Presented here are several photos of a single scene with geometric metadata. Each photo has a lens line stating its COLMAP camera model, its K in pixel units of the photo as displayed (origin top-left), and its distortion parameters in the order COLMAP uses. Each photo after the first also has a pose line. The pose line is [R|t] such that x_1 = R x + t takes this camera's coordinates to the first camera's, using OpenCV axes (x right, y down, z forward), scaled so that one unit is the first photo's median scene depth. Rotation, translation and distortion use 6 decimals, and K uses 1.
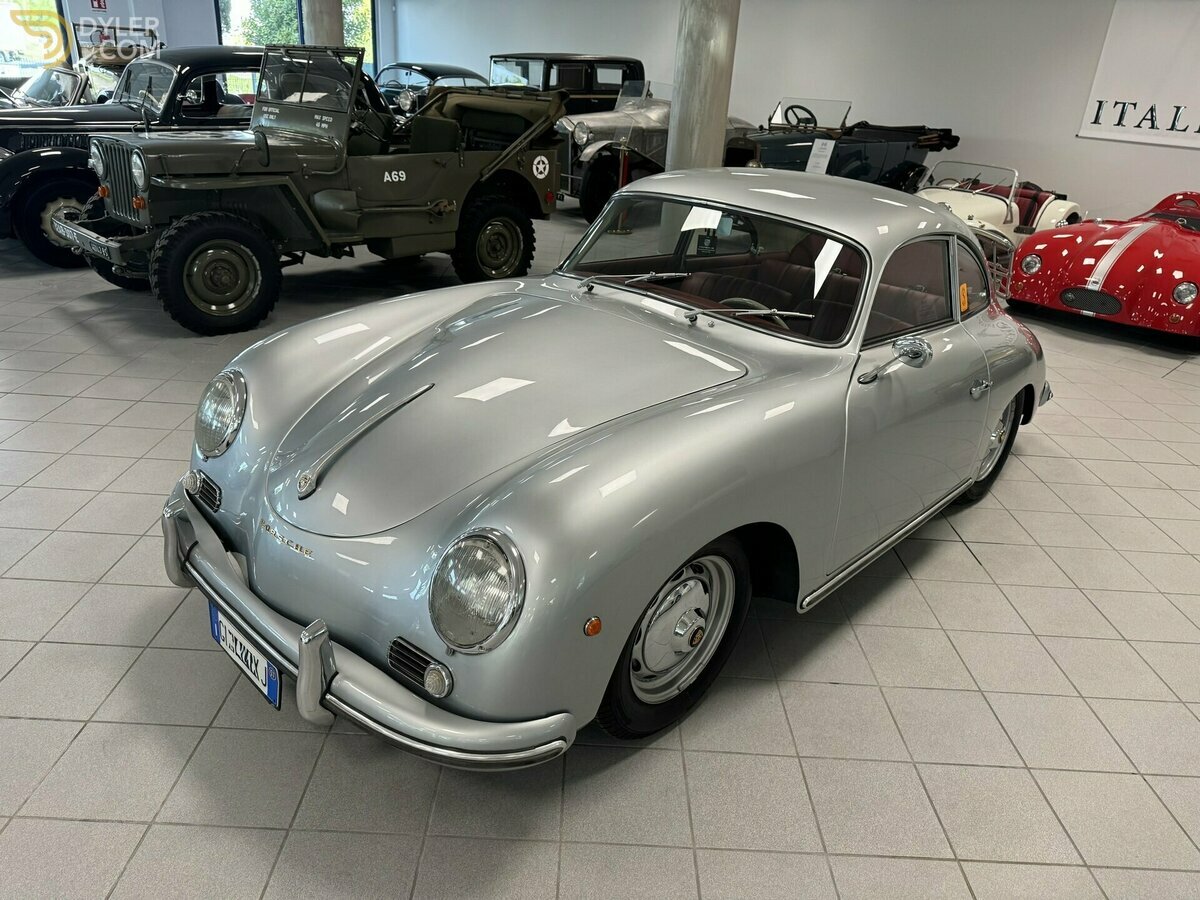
lens RADIAL K [[867.4, 0, 595.7], [0, 867.4, 450.5], [0, 0, 1]] dist [0.007171, -0.005917]
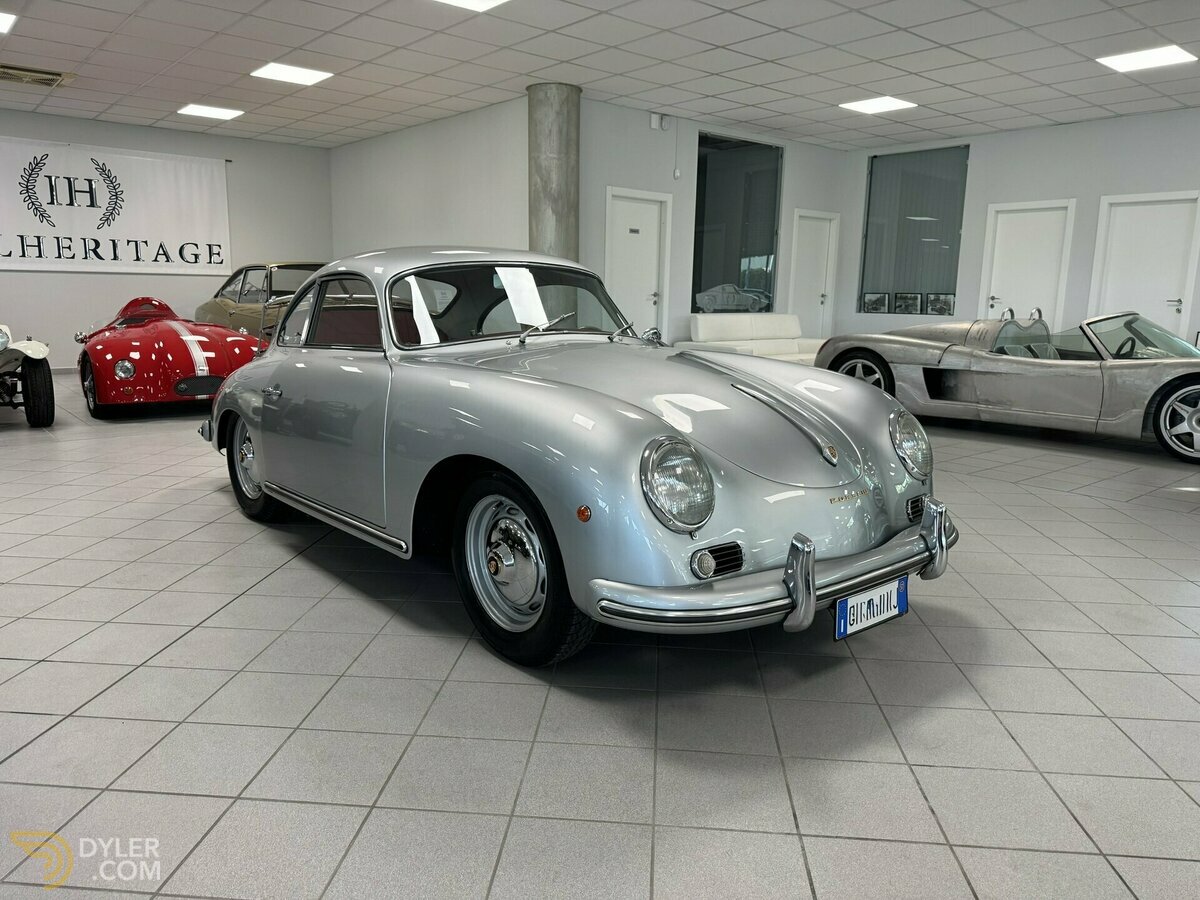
lens RADIAL K [[867.4, 0, 595.7], [0, 867.4, 450.5], [0, 0, 1]] dist [0.007171, -0.005917]
pose [[0.087258, -0.236992, 0.967585, -0.554105], [0.387695, 0.902794, 0.186160, -0.116389], [-0.917648, 0.358884, 0.170656, 0.389683]]
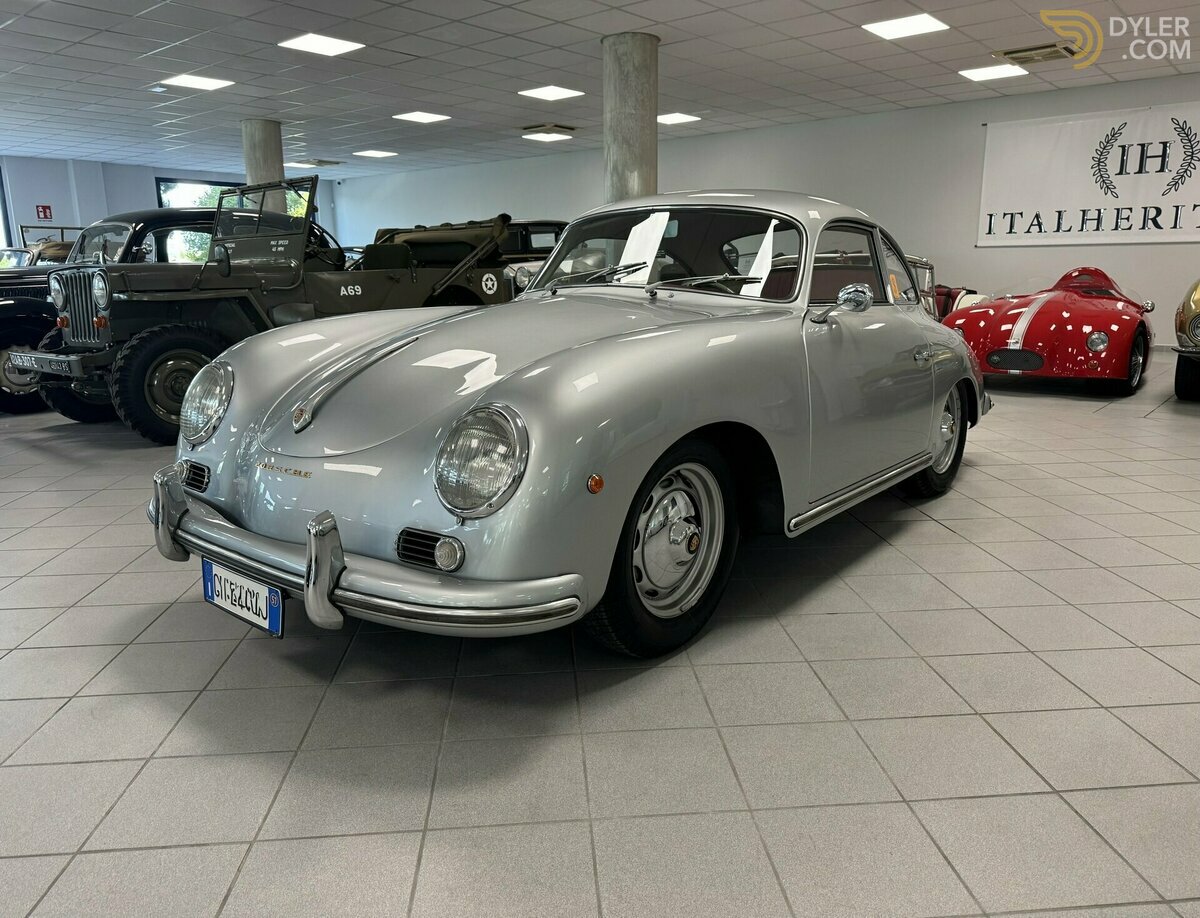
lens RADIAL K [[877.6, 0, 604.3], [0, 877.6, 453.3], [0, 0, 1]] dist [0.033555, -0.043433]
pose [[0.993695, -0.087572, 0.070004, -0.019086], [0.100042, 0.974453, -0.201081, 0.115747], [-0.050606, 0.206817, 0.977070, -0.011153]]
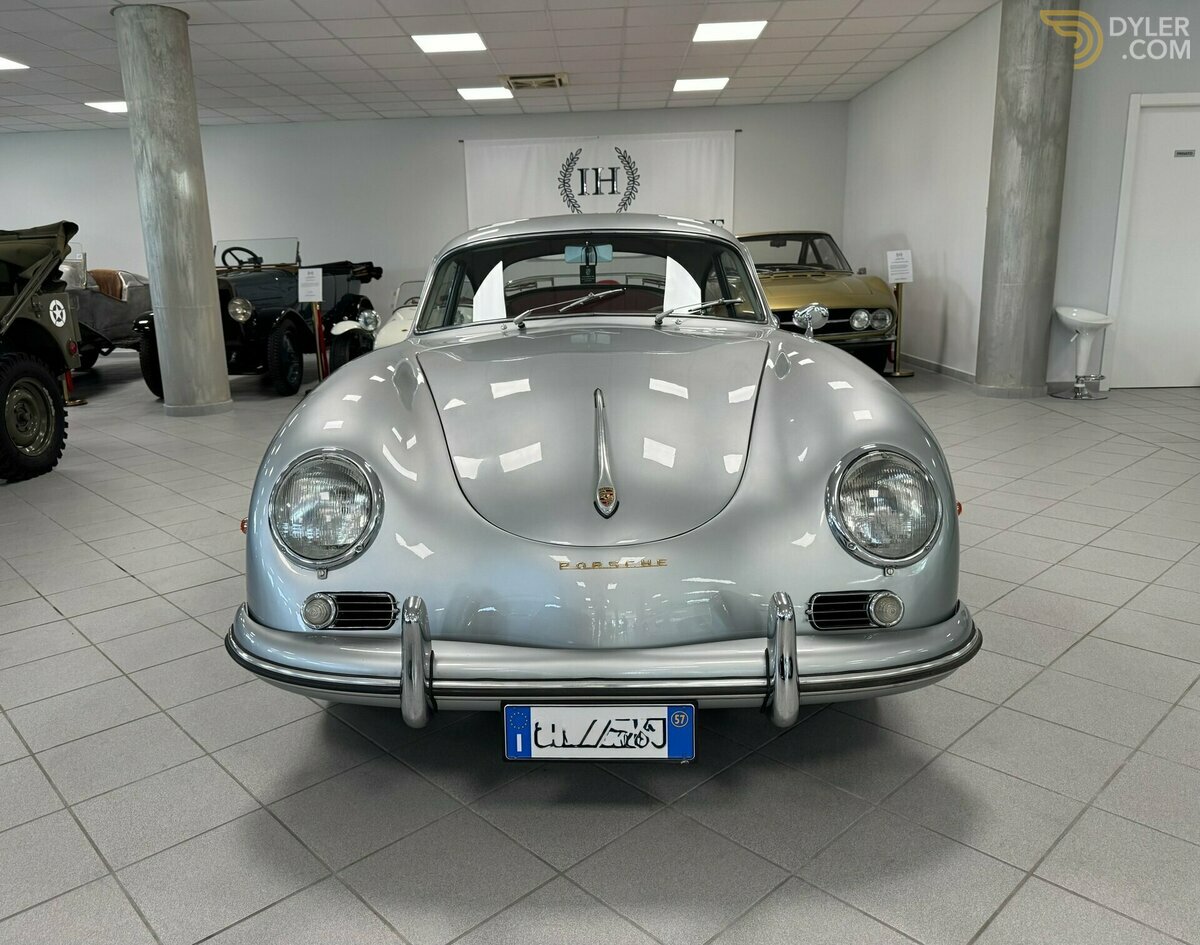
lens RADIAL K [[898.9, 0, 562.2], [0, 898.9, 475.1], [0, 0, 1]] dist [0.076356, -0.110775]
pose [[0.735996, -0.233286, 0.635521, -0.324585], [0.339037, 0.939561, -0.047745, 0.016147], [-0.585972, 0.250605, 0.770606, 0.122740]]
